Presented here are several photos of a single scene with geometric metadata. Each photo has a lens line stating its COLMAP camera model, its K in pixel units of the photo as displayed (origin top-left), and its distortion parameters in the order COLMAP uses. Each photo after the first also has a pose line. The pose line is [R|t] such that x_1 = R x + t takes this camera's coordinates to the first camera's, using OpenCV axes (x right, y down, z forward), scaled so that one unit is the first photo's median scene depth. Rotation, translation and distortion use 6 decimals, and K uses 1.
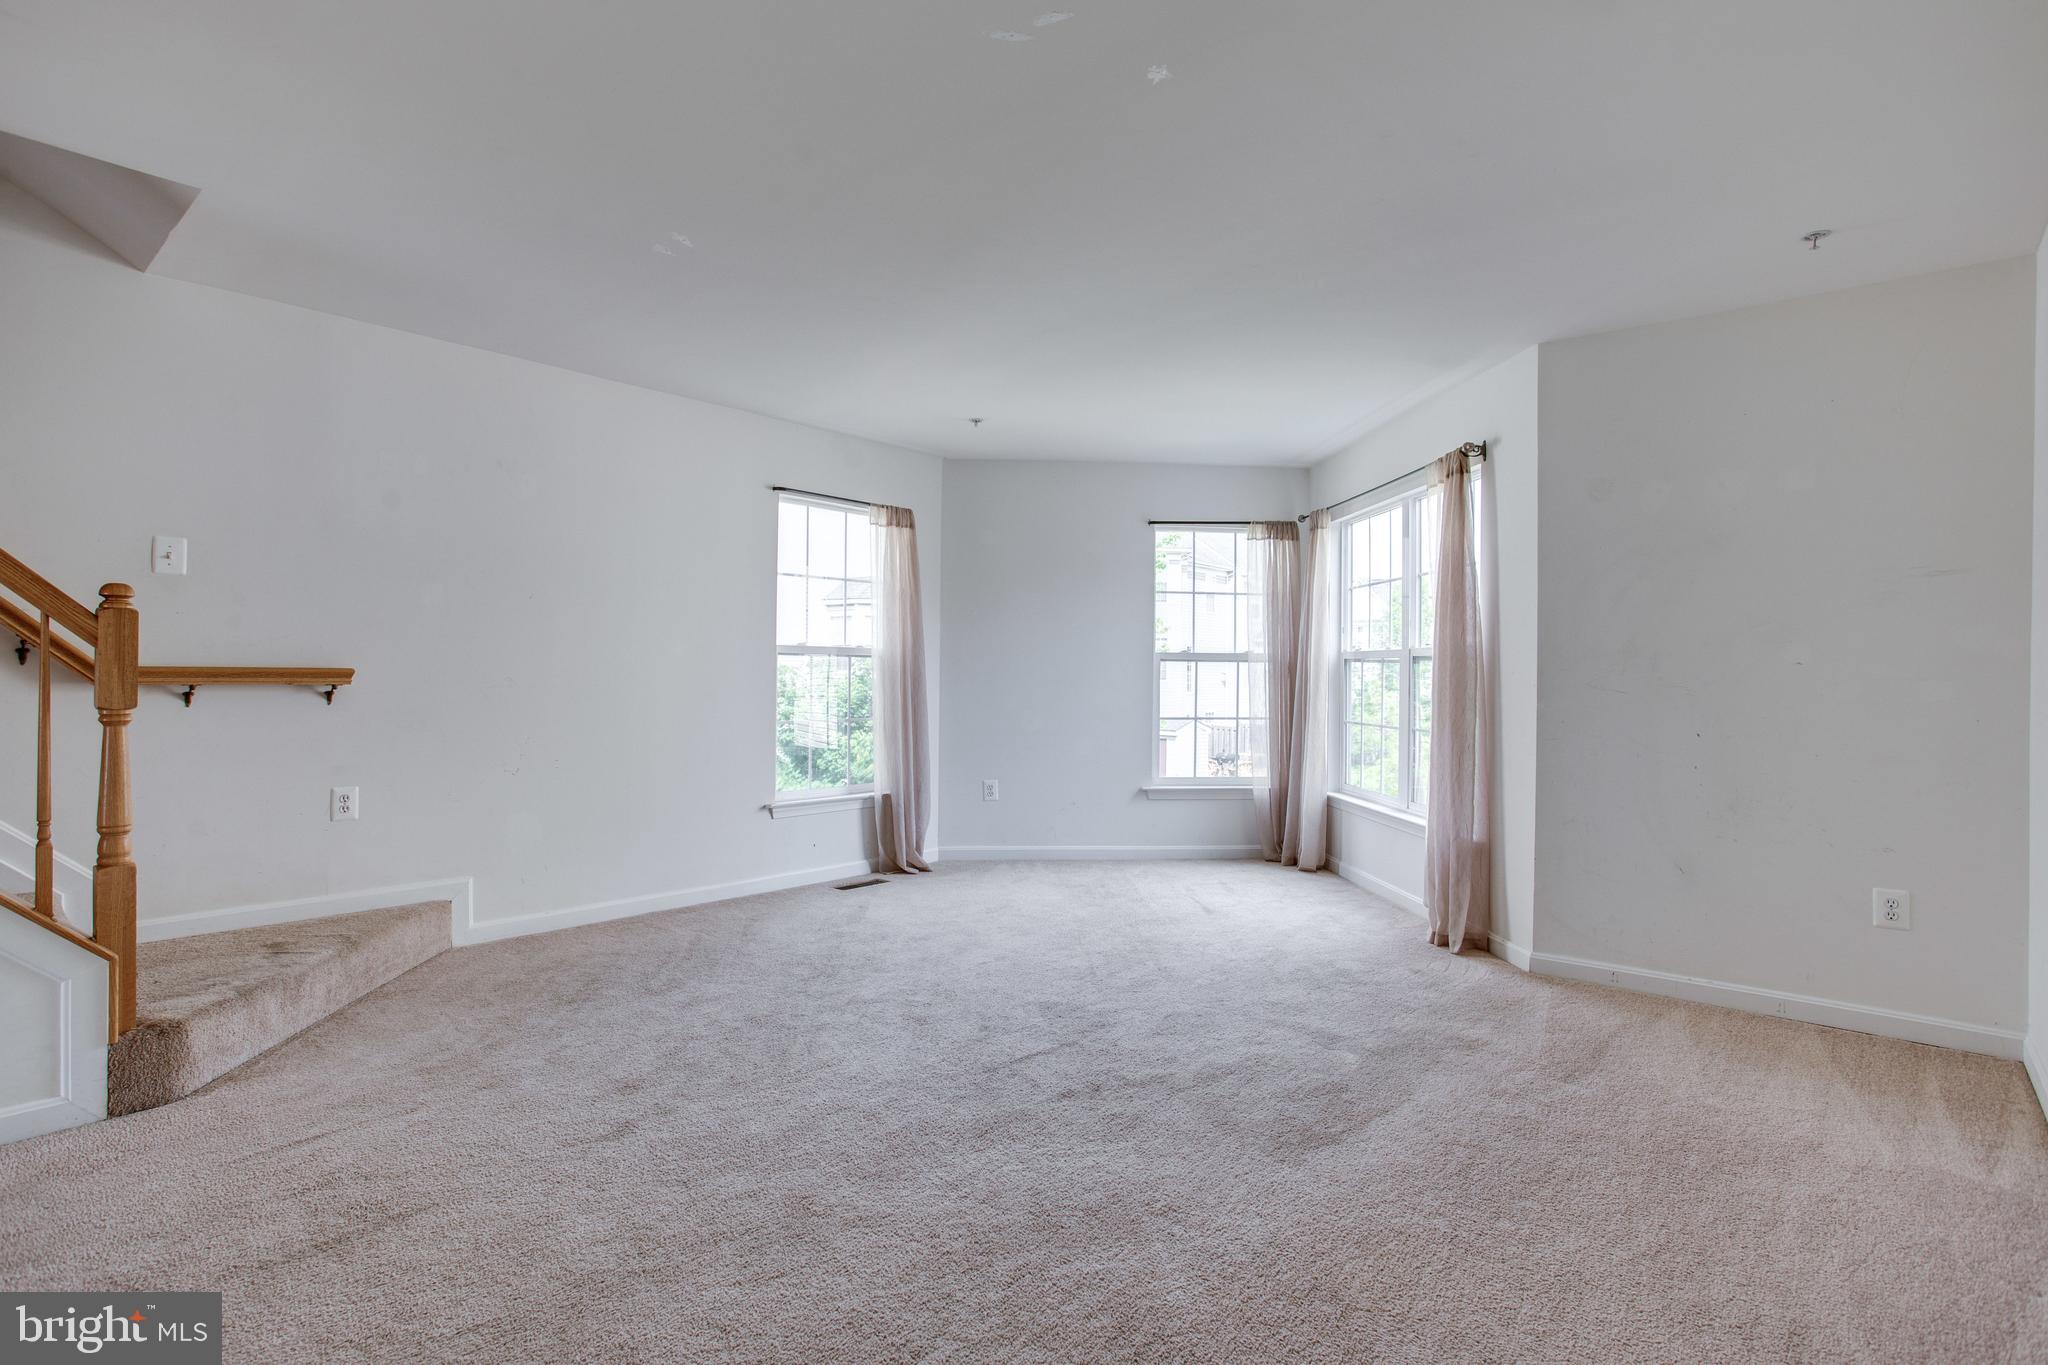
lens RADIAL K [[1007.2, 0, 1026.9], [0, 1007.2, 664.3], [0, 0, 1]] dist [-0.043926, 0.029644]
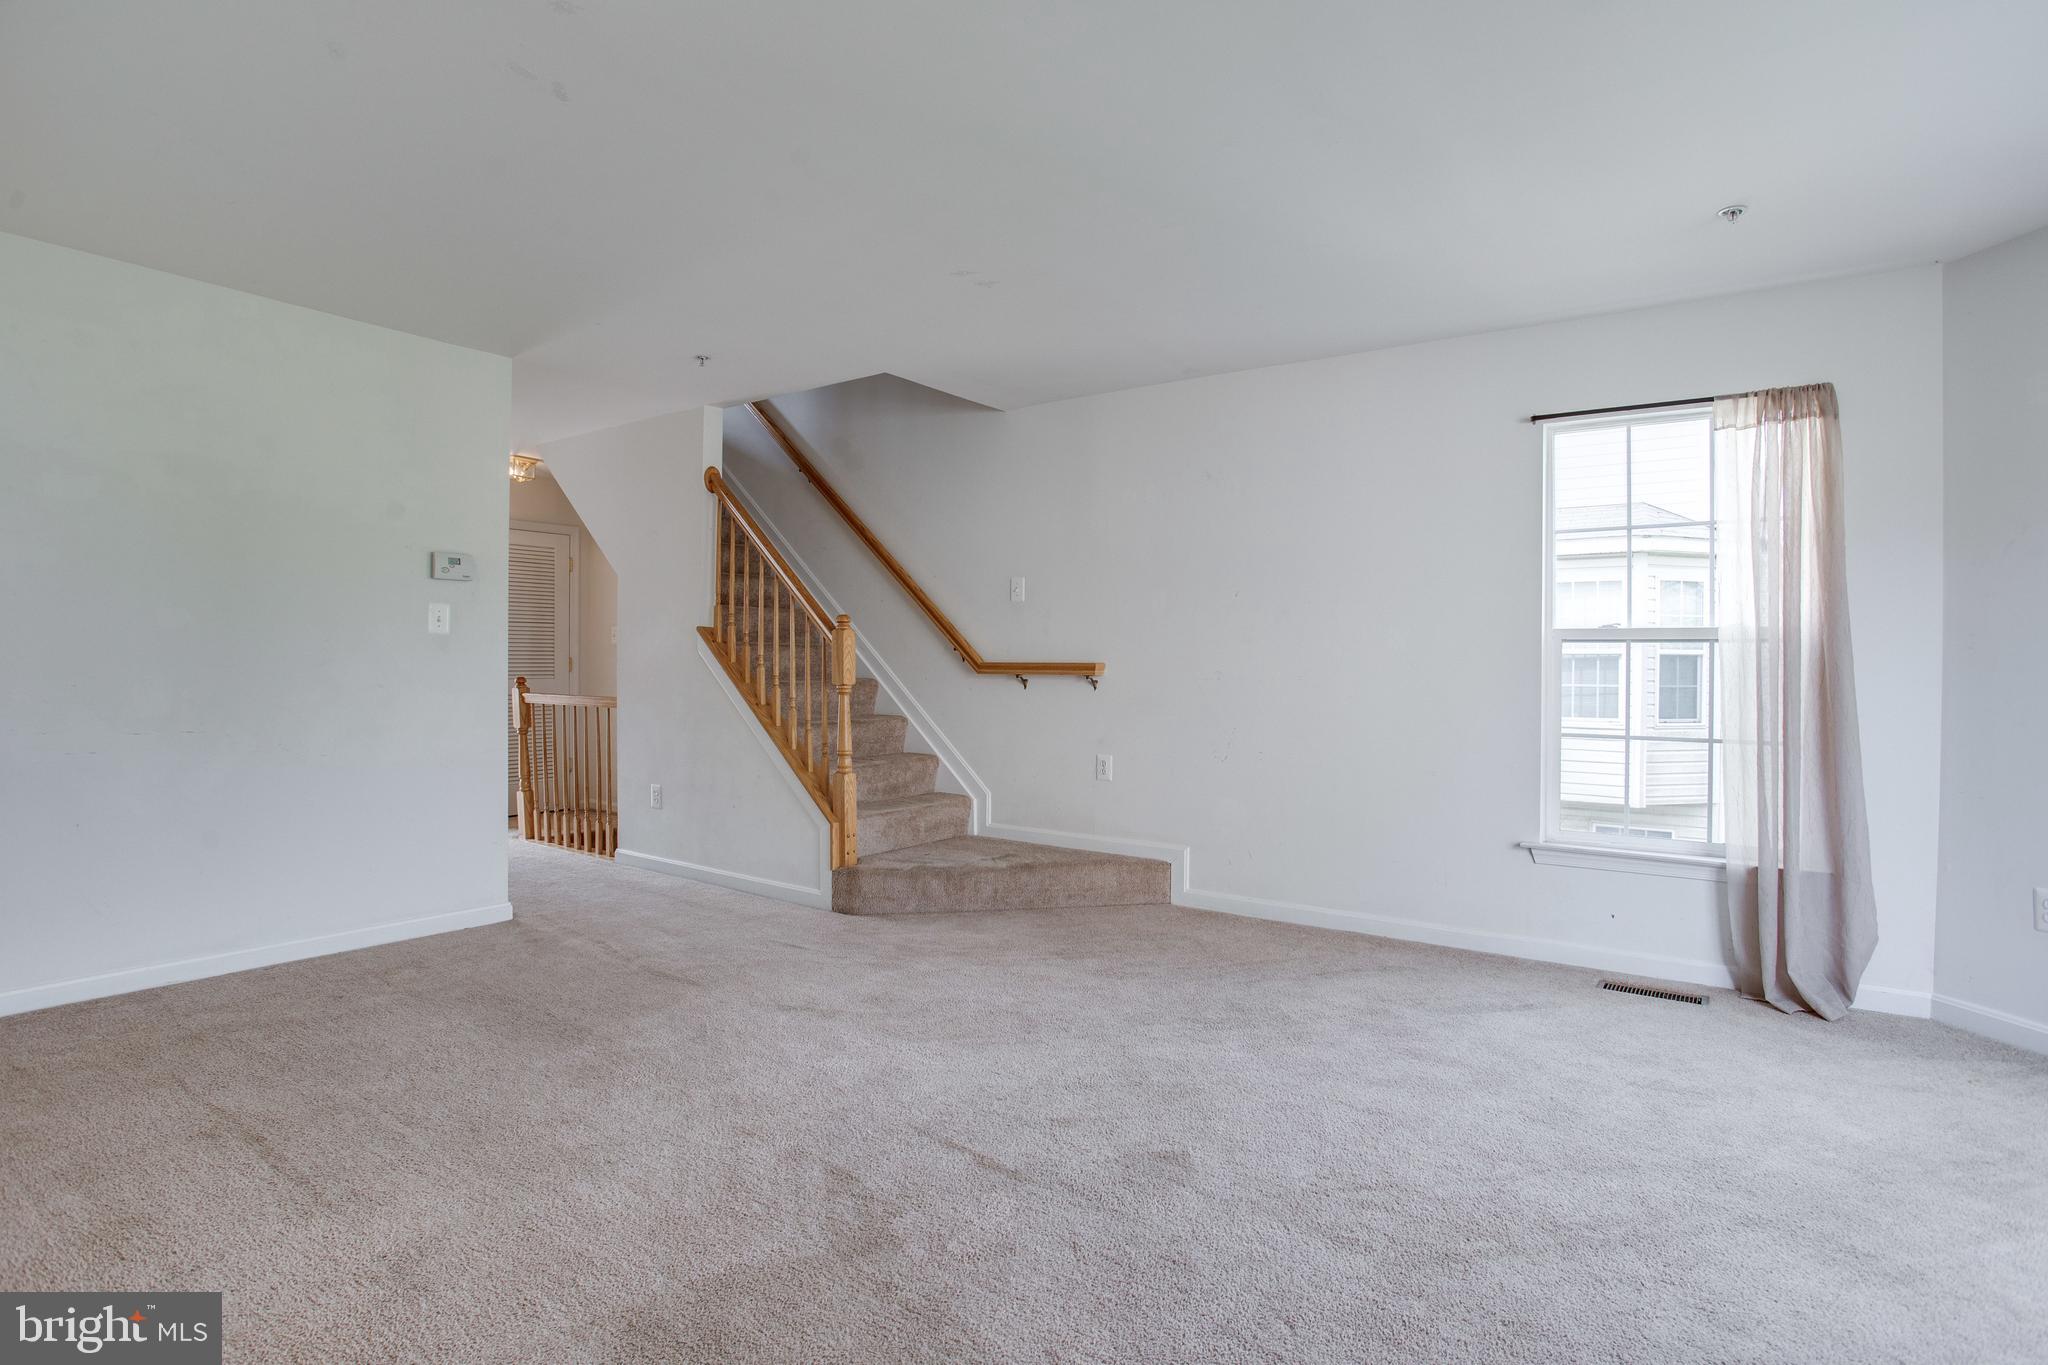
lens RADIAL K [[1056.6, 0, 1051.8], [0, 1056.6, 677.6], [0, 0, 1]] dist [-0.050495, 0.000099]
pose [[0.099207, 0.011654, -0.994999, 0.573735], [0.008065, 0.999889, 0.012515, 0.004501], [0.995034, -0.009266, 0.099102, 0.678936]]
